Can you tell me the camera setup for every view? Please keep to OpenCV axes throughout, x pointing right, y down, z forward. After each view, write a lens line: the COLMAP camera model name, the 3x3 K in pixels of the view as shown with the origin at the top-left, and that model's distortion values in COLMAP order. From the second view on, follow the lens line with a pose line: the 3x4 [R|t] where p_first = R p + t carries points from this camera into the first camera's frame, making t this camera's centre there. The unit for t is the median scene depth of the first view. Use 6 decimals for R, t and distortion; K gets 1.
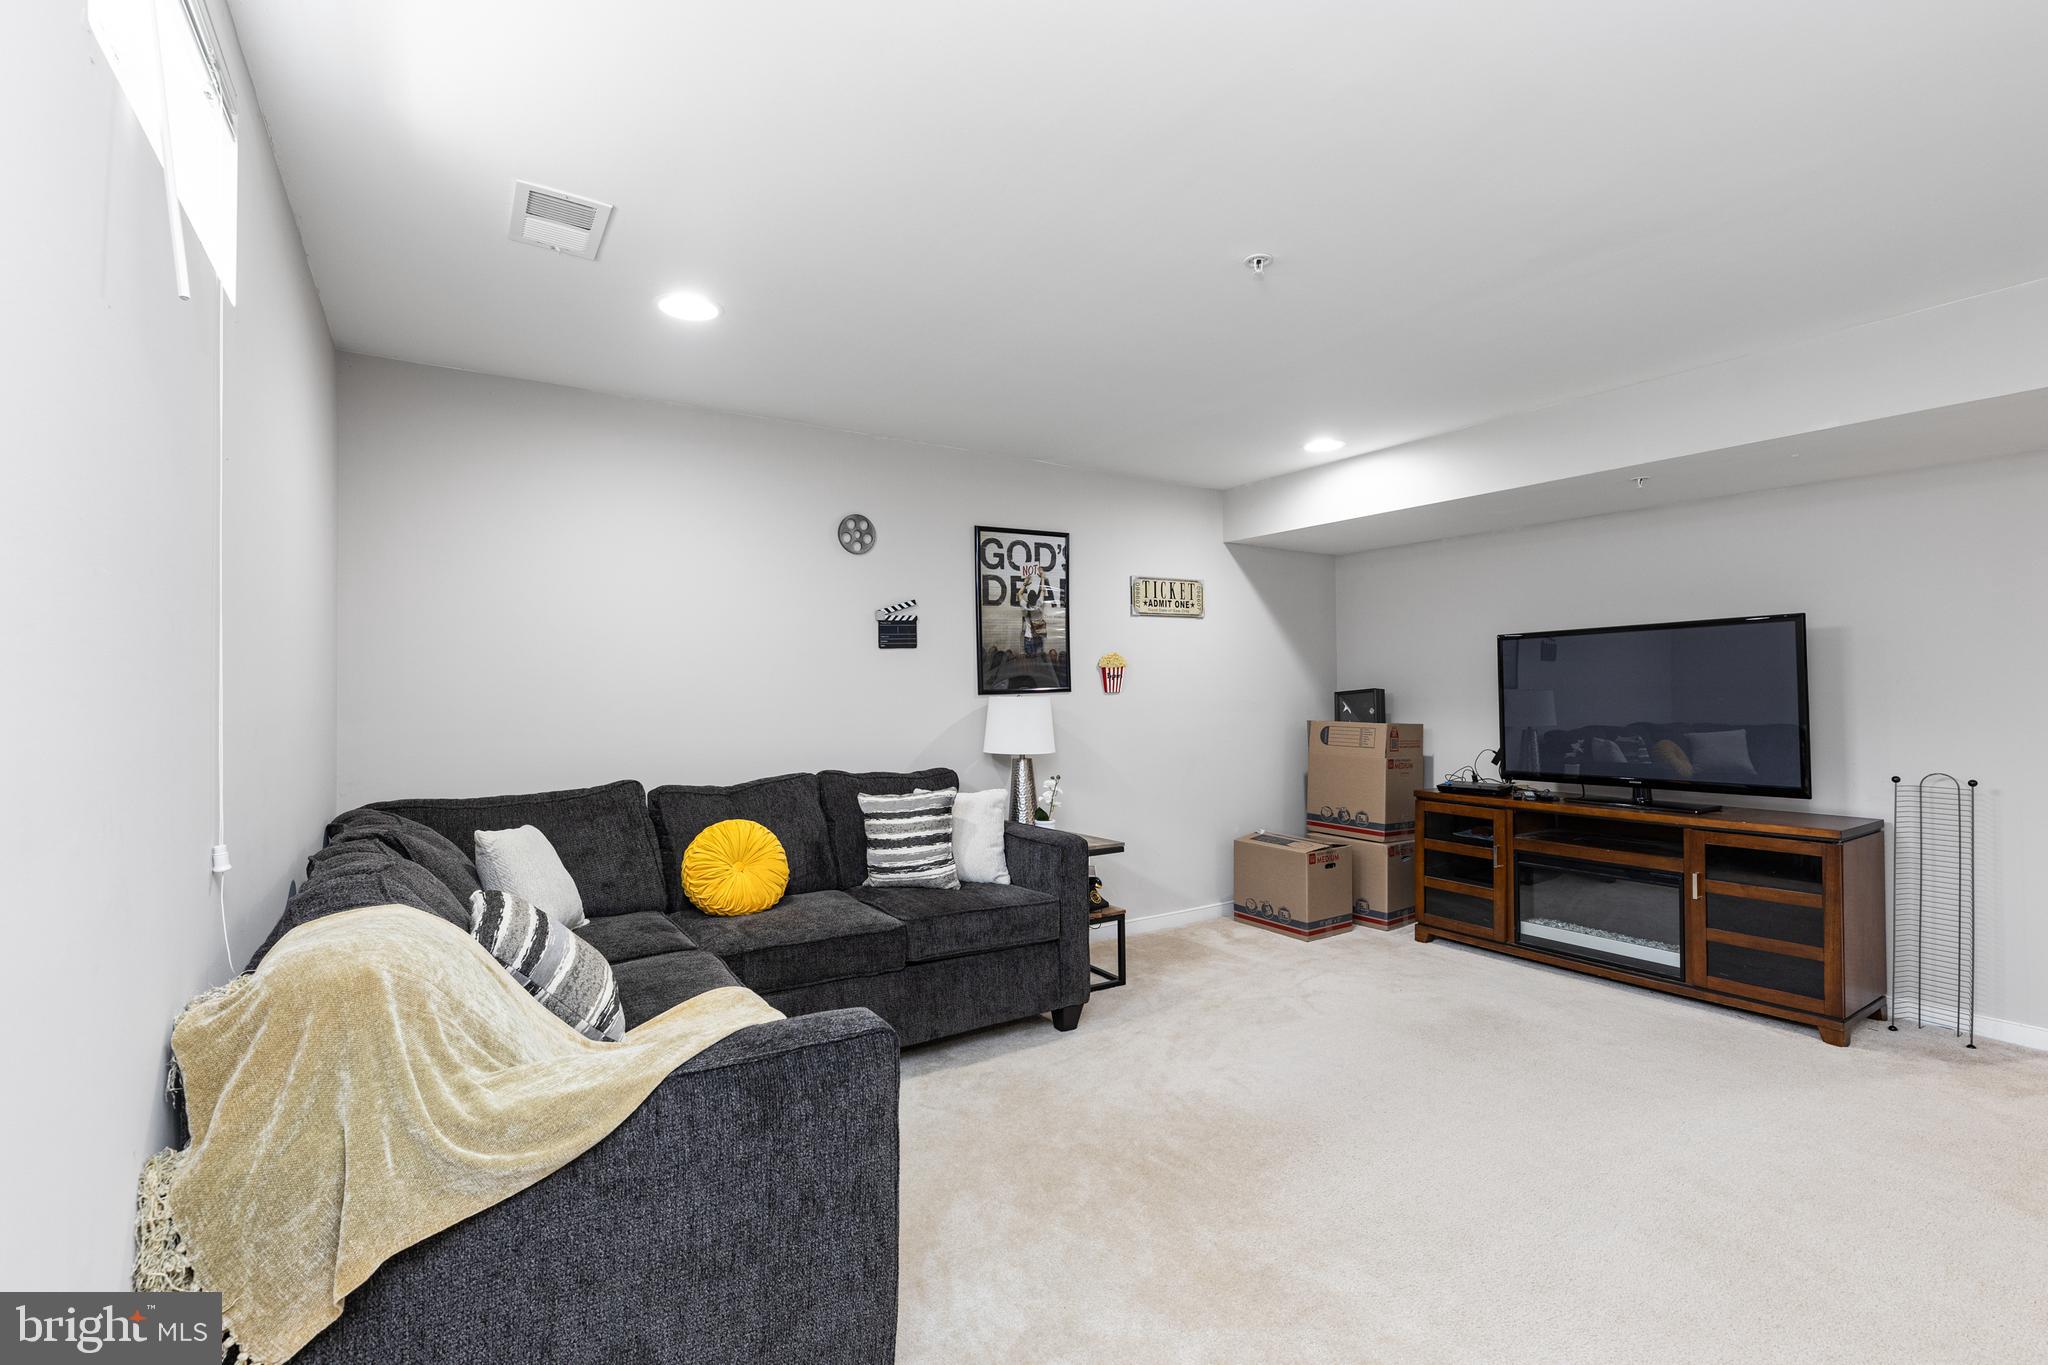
lens RADIAL K [[900.5, 0, 1024.0], [0, 900.5, 682.5], [0, 0, 1]] dist [0.002029, 0.000212]
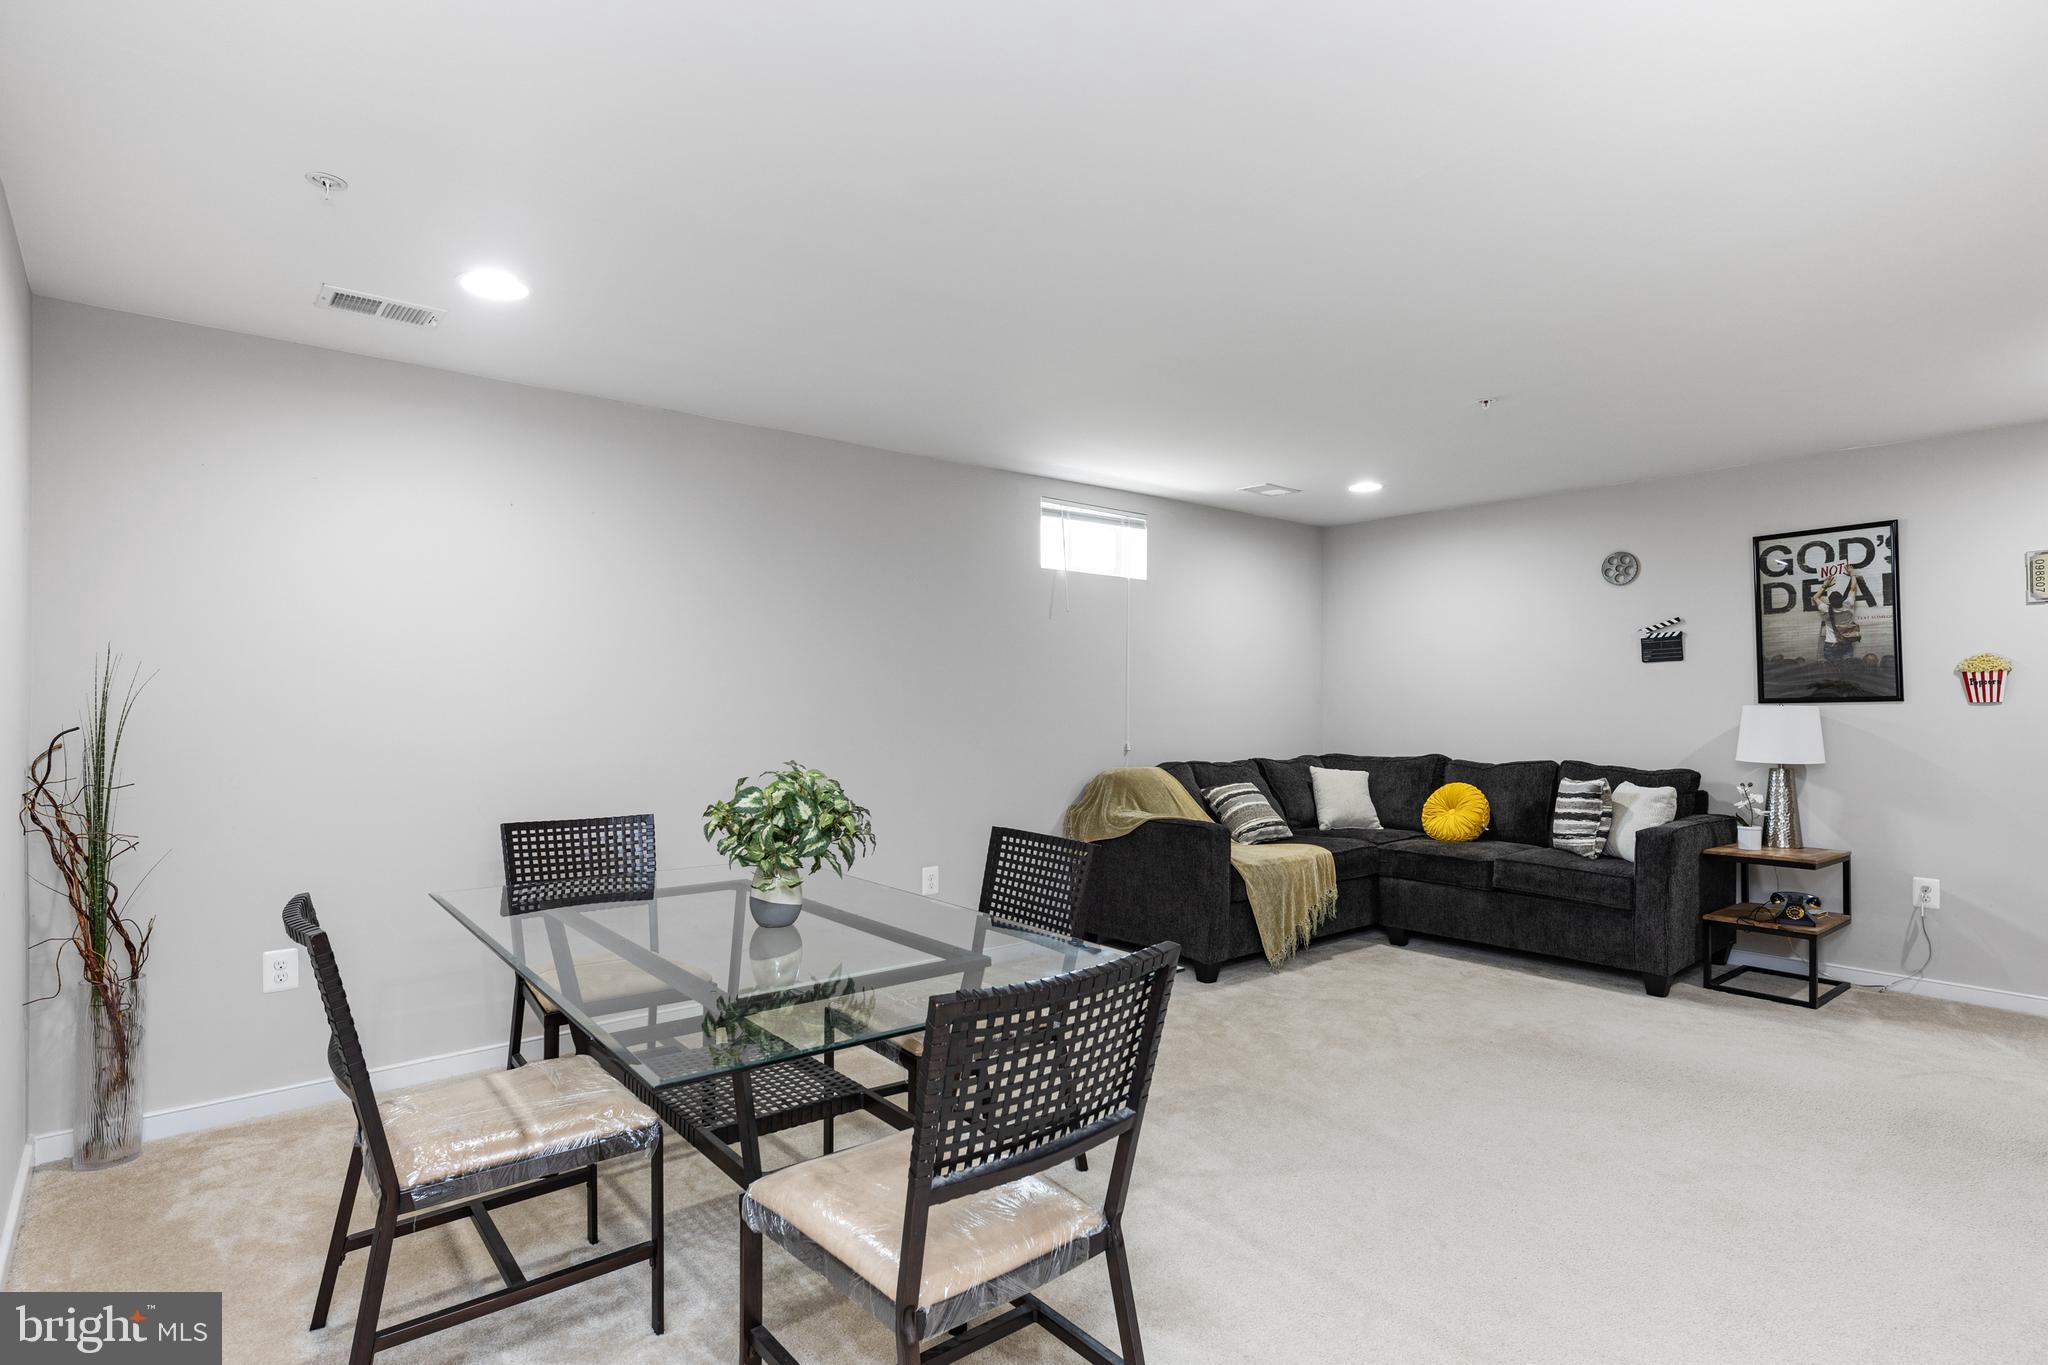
lens RADIAL K [[1036.8, 0, 1024.0], [0, 1036.8, 682.5], [0, 0, 1]] dist [0.000094, -0.000033]
pose [[0.113243, -0.005888, -0.993550, 0.997028], [0.012611, 0.999910, -0.004488, -0.014579], [0.993487, -0.012022, 0.113307, 0.044078]]
